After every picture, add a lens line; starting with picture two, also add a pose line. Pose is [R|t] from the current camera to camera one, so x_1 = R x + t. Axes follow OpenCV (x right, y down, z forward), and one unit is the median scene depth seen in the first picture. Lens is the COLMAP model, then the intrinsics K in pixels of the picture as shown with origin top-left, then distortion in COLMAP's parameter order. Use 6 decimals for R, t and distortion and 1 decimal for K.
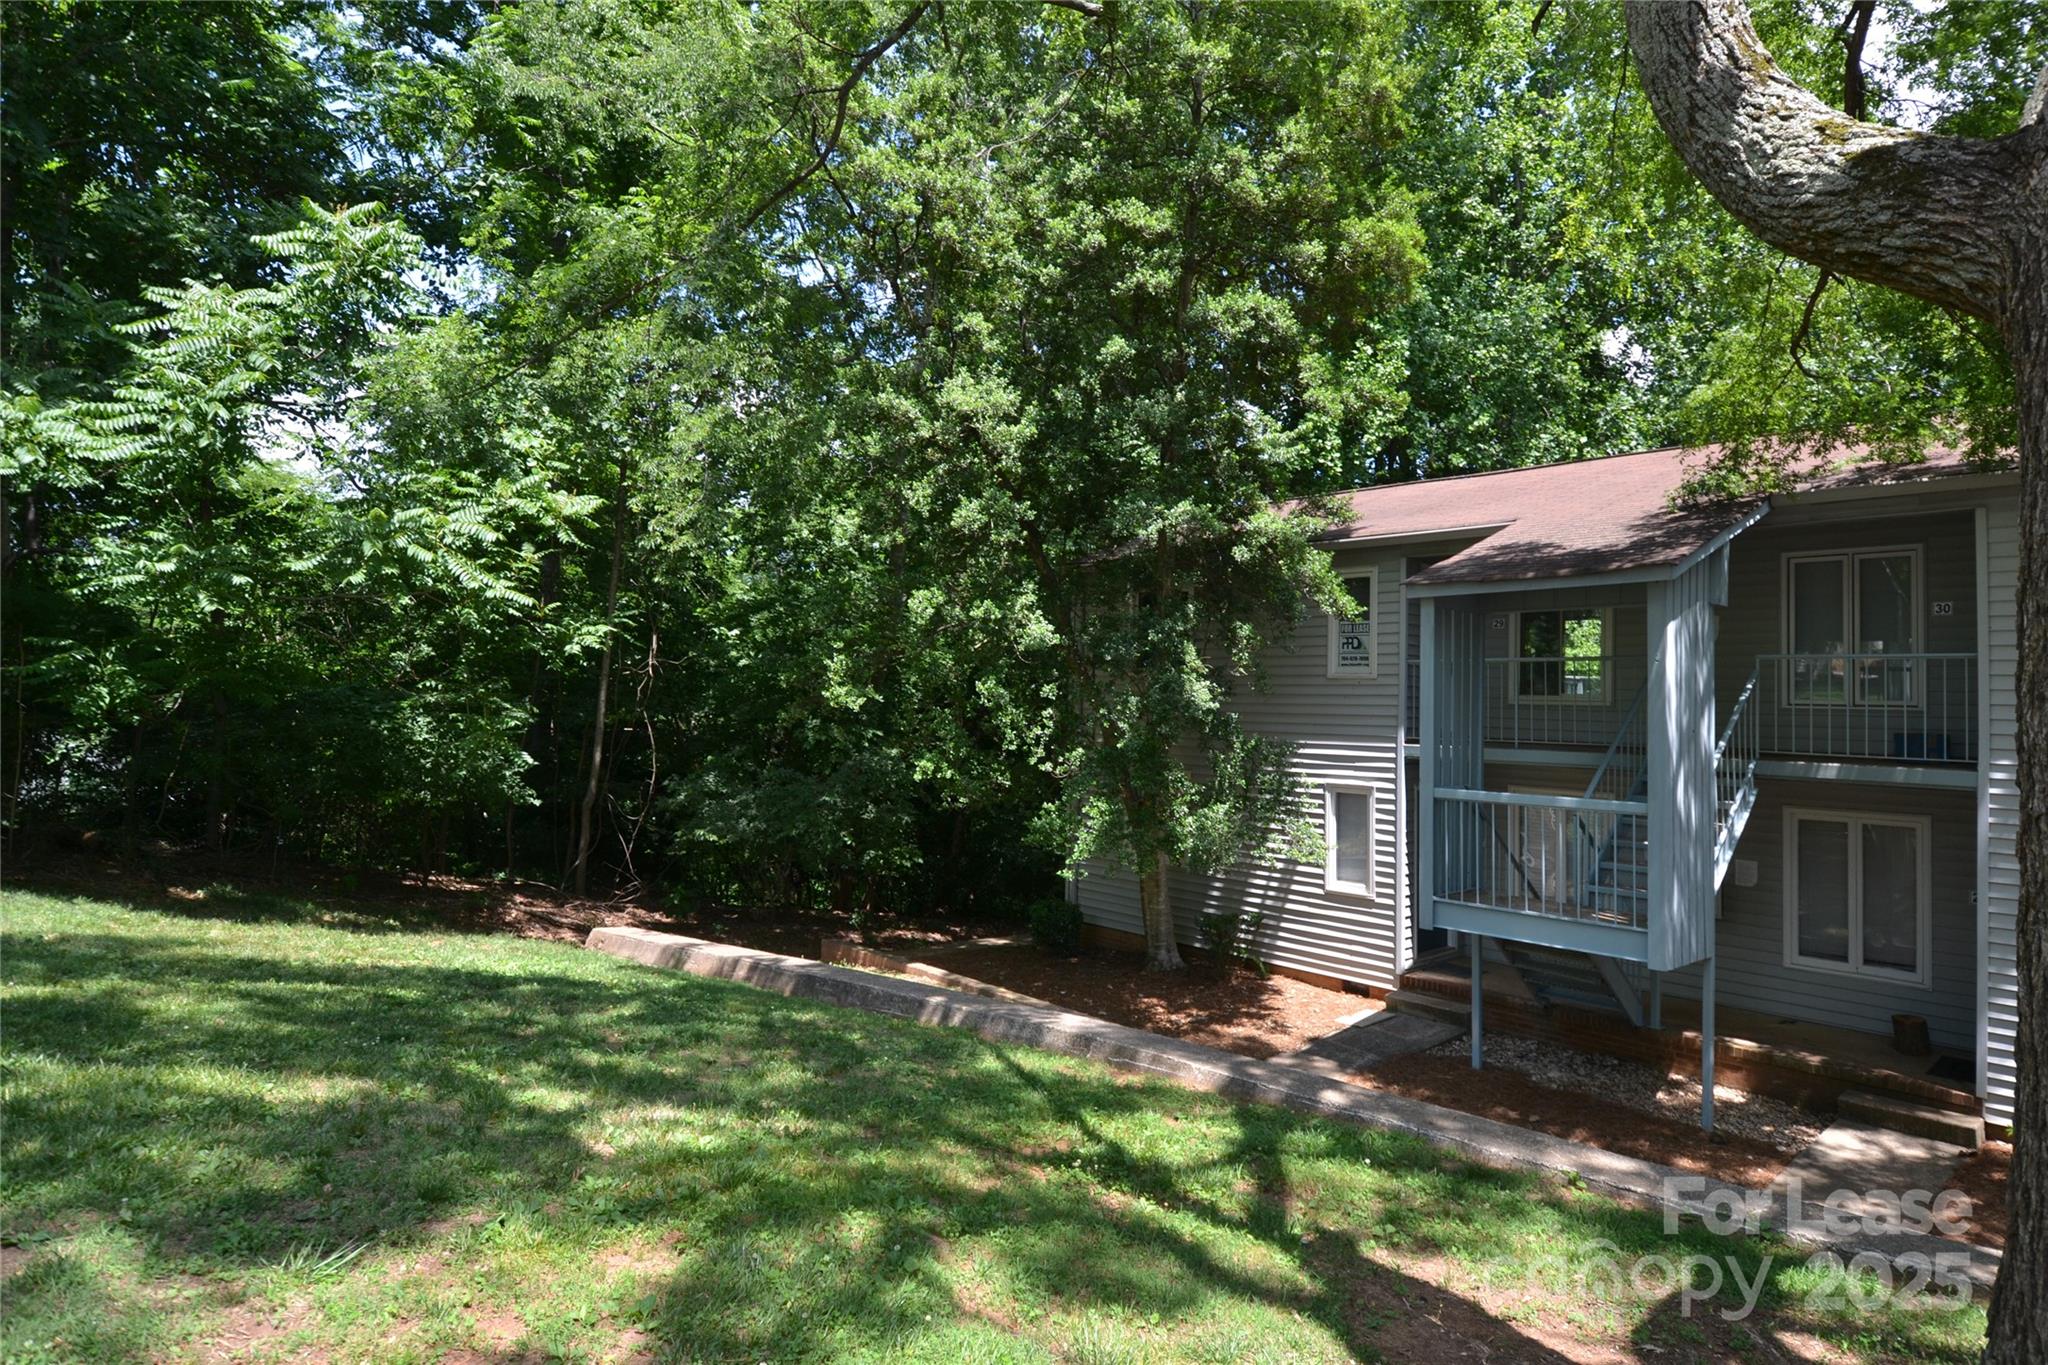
lens RADIAL K [[1123.5, 0, 1025.2], [0, 1123.5, 679.4], [0, 0, 1]] dist [-0.007087, -0.003882]
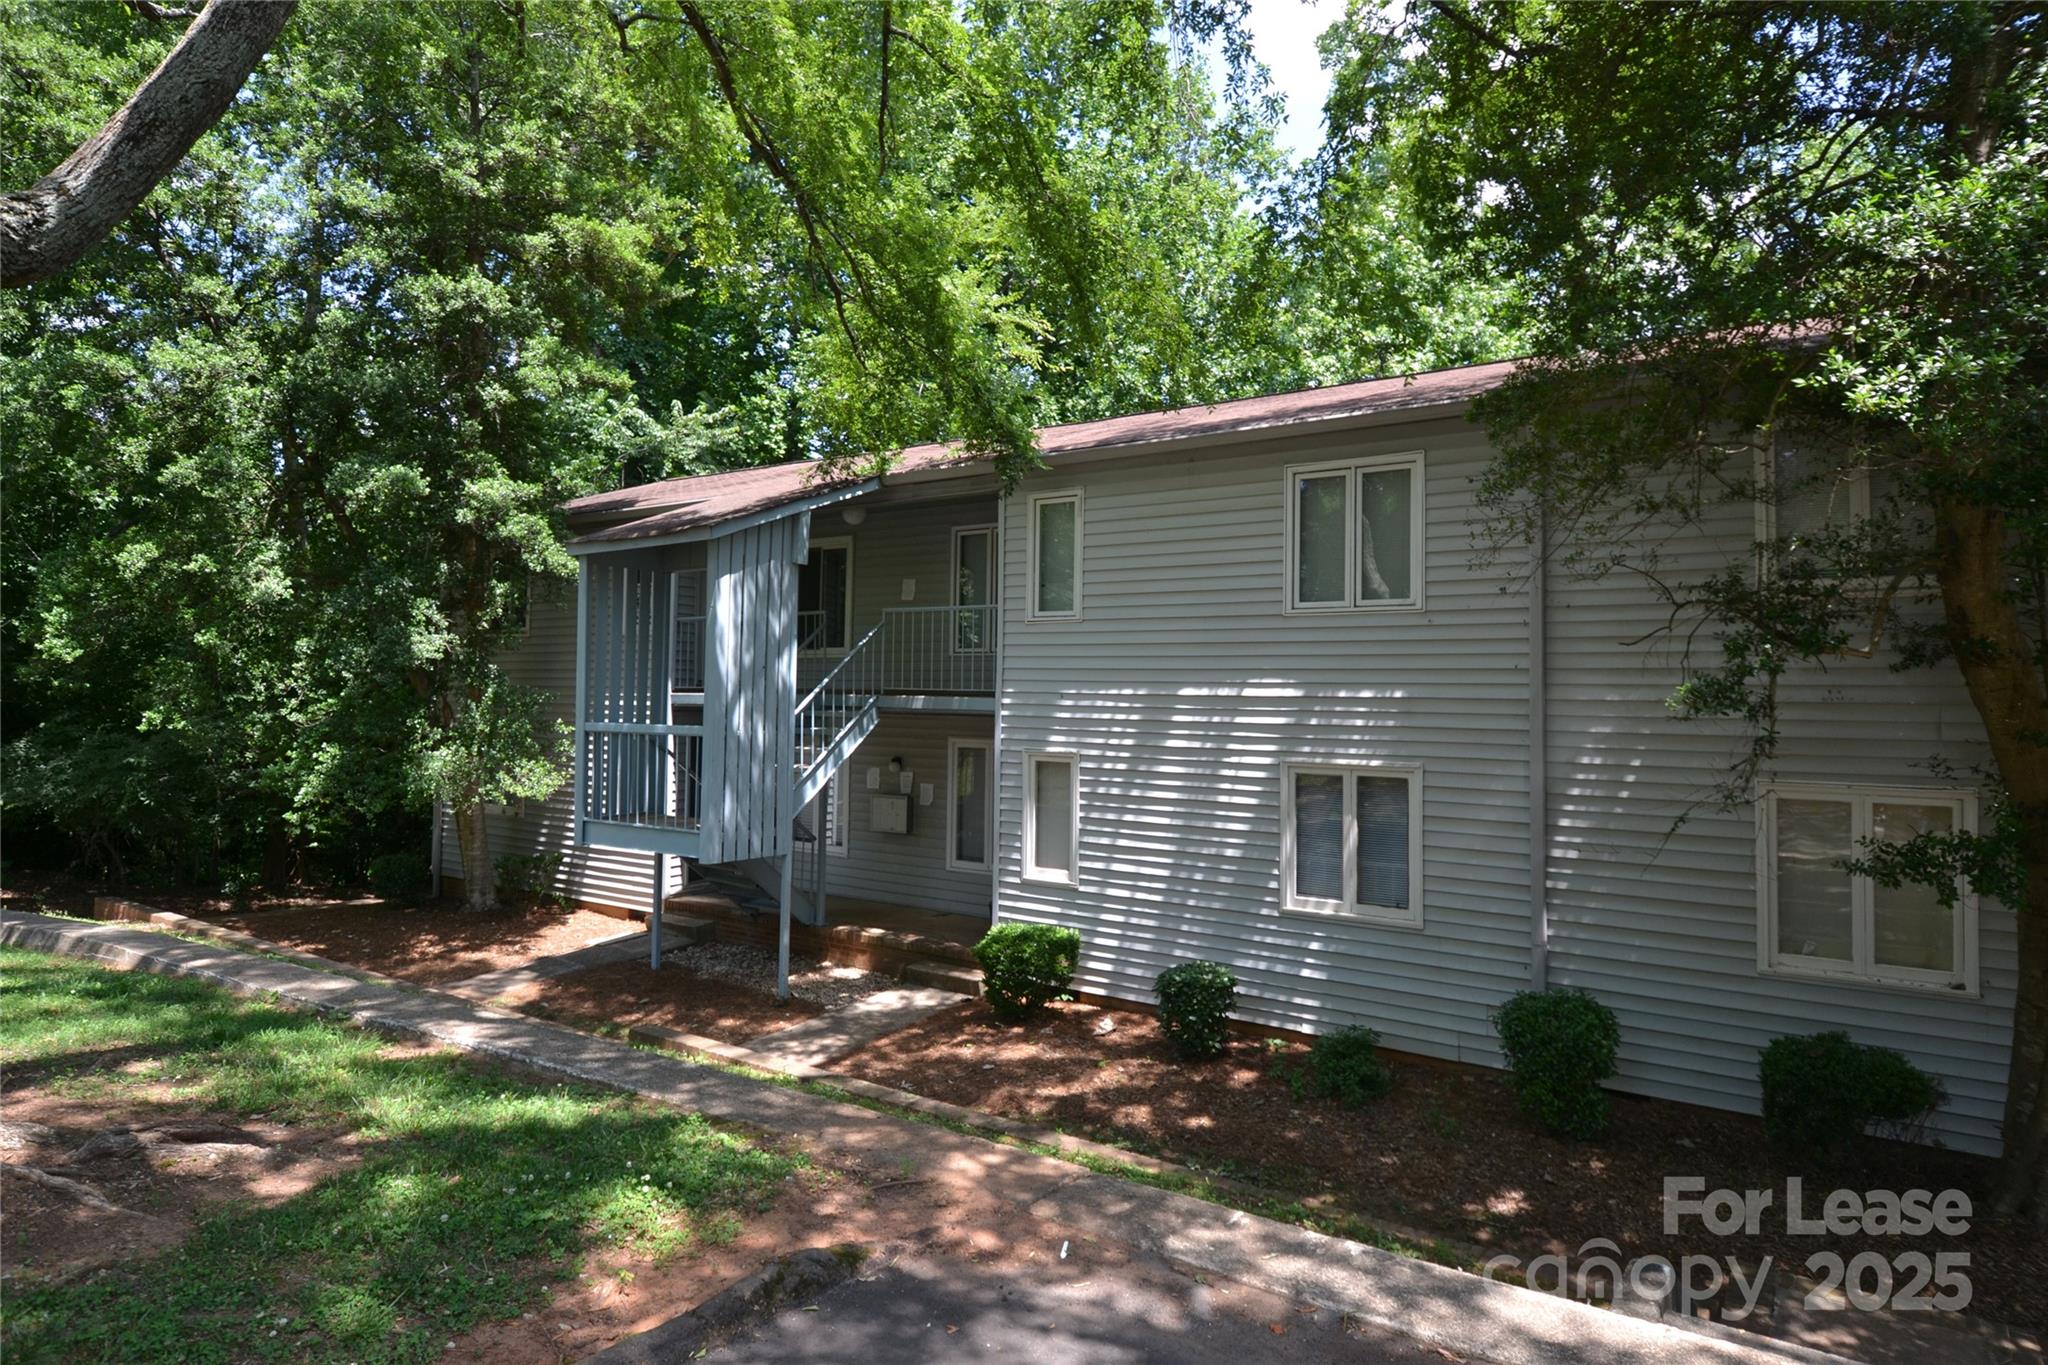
lens RADIAL K [[1123.5, 0, 1023.5], [0, 1123.5, 679.8], [0, 0, 1]] dist [-0.007087, -0.003882]
pose [[0.970312, -0.007205, 0.241751, 0.446323], [0.004782, 0.999932, 0.010607, 0.037351], [-0.241811, -0.009136, 0.970280, -0.182857]]
